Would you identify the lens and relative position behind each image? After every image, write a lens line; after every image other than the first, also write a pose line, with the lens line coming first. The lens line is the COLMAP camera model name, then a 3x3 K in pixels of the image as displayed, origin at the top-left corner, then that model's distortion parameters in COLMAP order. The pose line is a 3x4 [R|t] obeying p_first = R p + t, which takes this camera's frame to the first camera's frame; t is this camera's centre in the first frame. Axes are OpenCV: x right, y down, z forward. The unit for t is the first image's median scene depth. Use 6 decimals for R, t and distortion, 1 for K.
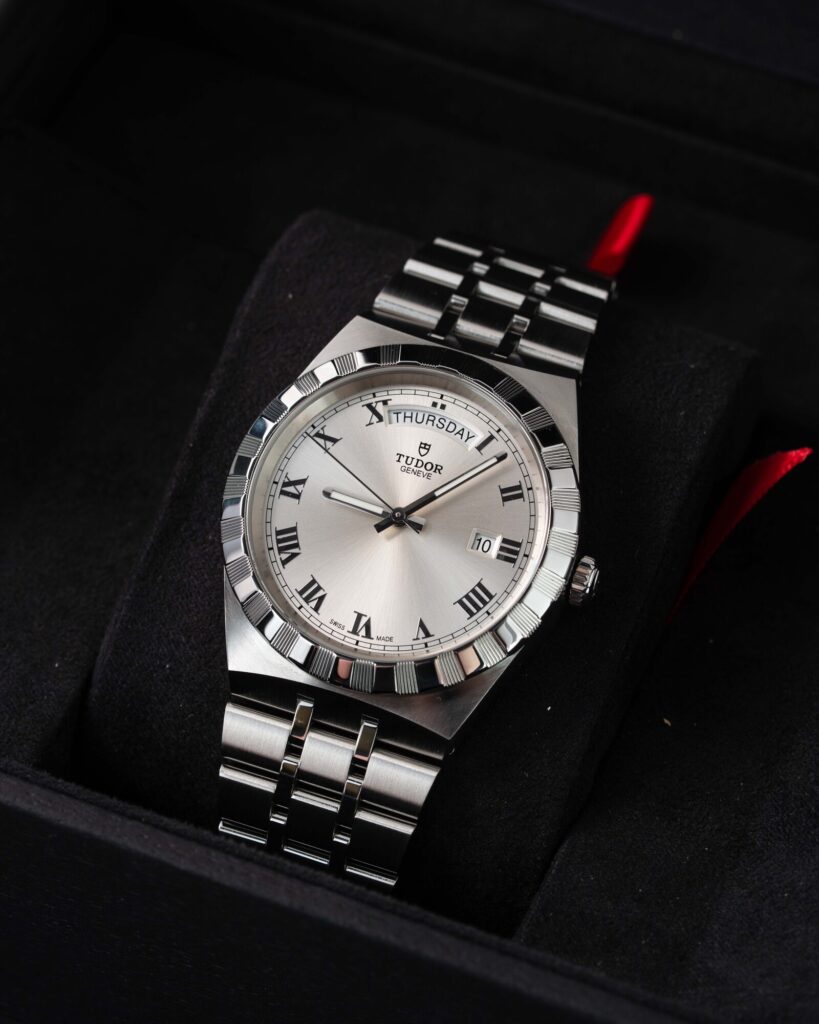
lens RADIAL K [[4414.2, 0, 410.8], [0, 4414.2, 513.5], [0, 0, 1]] dist [0.072825, 0.000000]
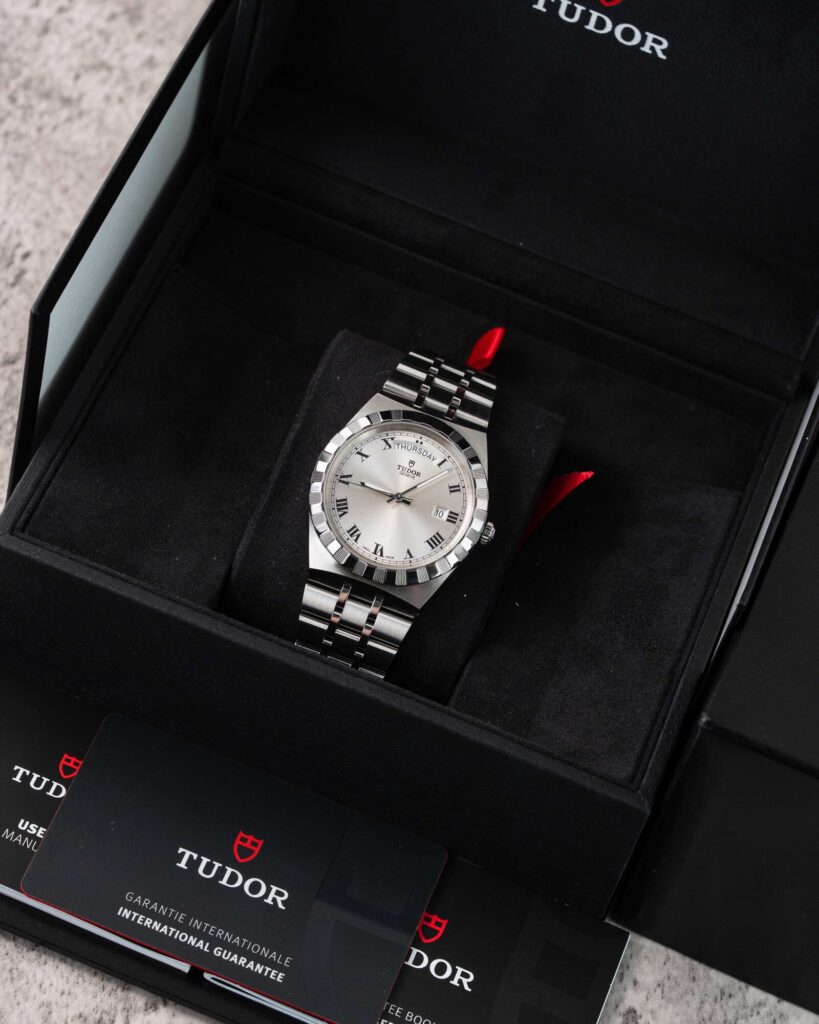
lens RADIAL K [[4414.2, 0, 409.4], [0, 4414.2, 511.0], [0, 0, 1]] dist [0.072825, 0.000000]
pose [[0.982307, 0.057279, 0.178304, -0.354901], [-0.067555, 0.996354, 0.052101, -0.097662], [-0.174670, -0.063225, 0.982595, -0.976844]]
